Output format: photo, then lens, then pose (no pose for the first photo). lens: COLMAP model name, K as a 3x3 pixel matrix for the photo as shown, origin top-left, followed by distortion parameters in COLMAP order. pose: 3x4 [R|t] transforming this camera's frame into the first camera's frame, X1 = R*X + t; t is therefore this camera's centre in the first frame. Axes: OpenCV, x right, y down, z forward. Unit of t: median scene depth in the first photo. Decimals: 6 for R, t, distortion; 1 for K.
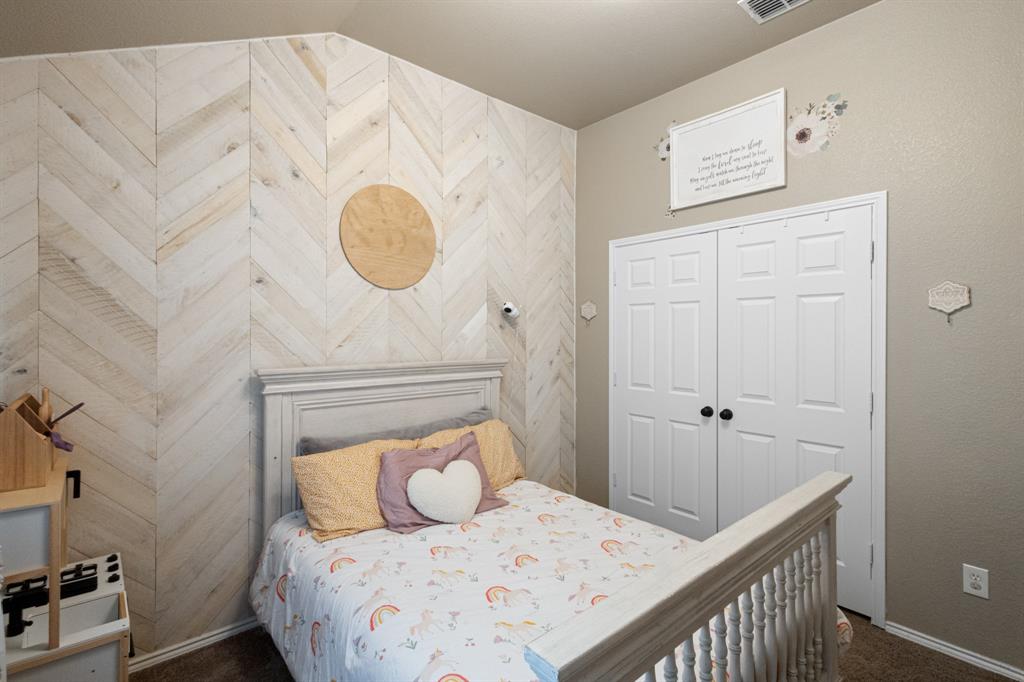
lens RADIAL K [[468.8, 0, 510.3], [0, 468.8, 331.1], [0, 0, 1]] dist [0.007870, -0.002634]
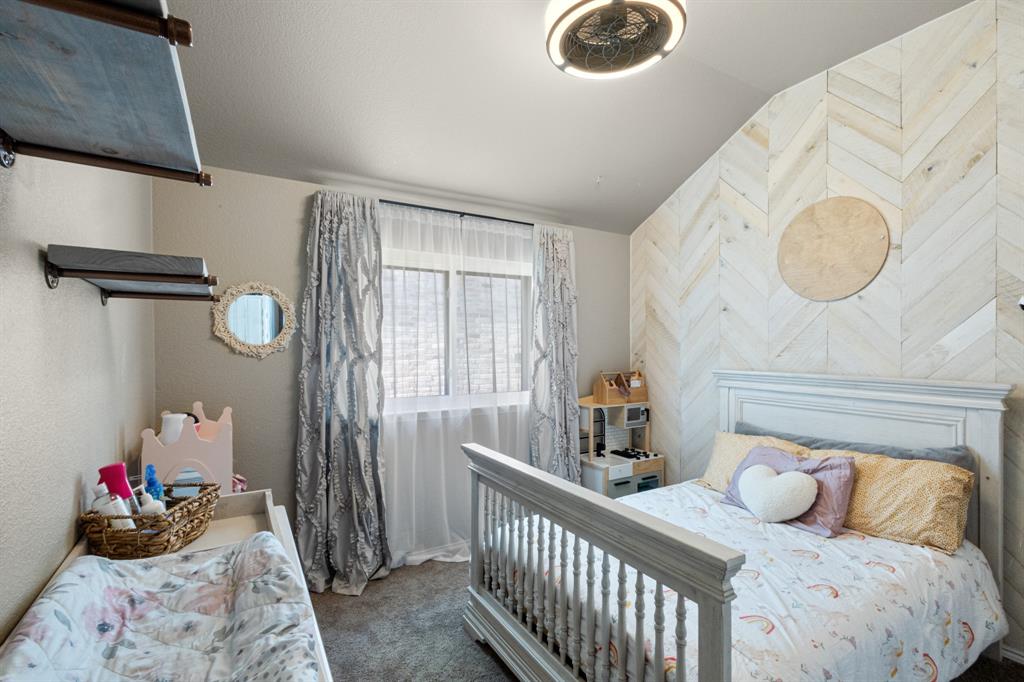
lens RADIAL K [[468.8, 0, 511.0], [0, 468.8, 343.1], [0, 0, 1]] dist [0.007870, -0.002634]
pose [[-0.183242, 0.002172, -0.983065, 0.928583], [0.011722, 0.999931, 0.000024, -0.007462], [0.982998, -0.011519, -0.183255, 0.544012]]
